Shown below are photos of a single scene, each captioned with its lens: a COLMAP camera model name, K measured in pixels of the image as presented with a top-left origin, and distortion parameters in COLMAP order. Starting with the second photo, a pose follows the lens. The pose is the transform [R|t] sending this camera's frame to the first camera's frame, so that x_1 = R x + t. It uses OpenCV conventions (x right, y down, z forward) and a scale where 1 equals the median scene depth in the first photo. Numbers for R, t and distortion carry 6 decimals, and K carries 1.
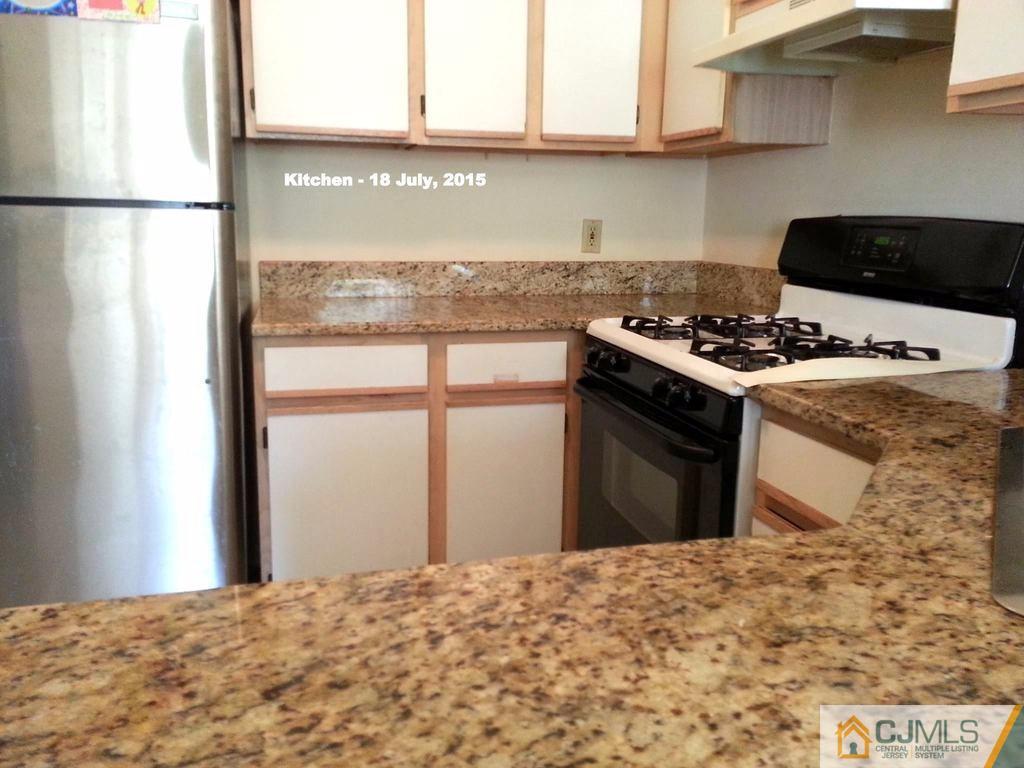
lens RADIAL K [[821.9, 0, 512.0], [0, 821.9, 384.0], [0, 0, 1]] dist [-0.002170, -0.006512]
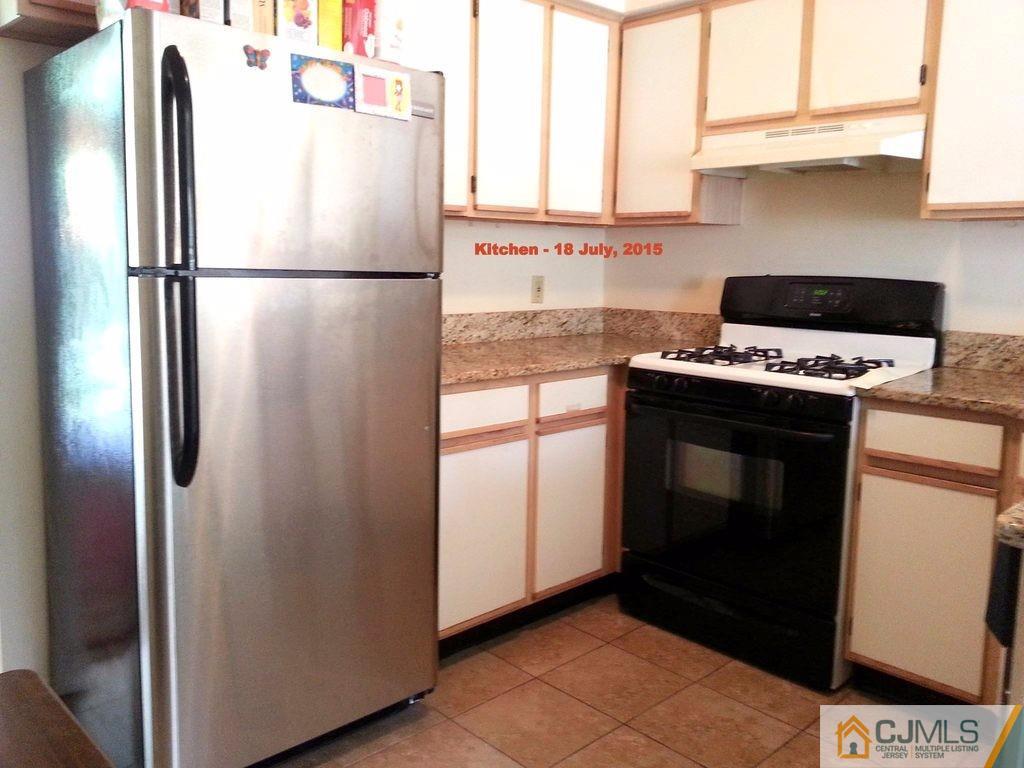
lens RADIAL K [[836.3, 0, 512.4], [0, 836.3, 364.5], [0, 0, 1]] dist [0.006509, 0.002737]
pose [[0.869963, -0.061717, 0.489240, -0.690144], [0.096961, 0.994178, -0.047002, -0.021318], [-0.483491, 0.088328, 0.870881, -0.050319]]
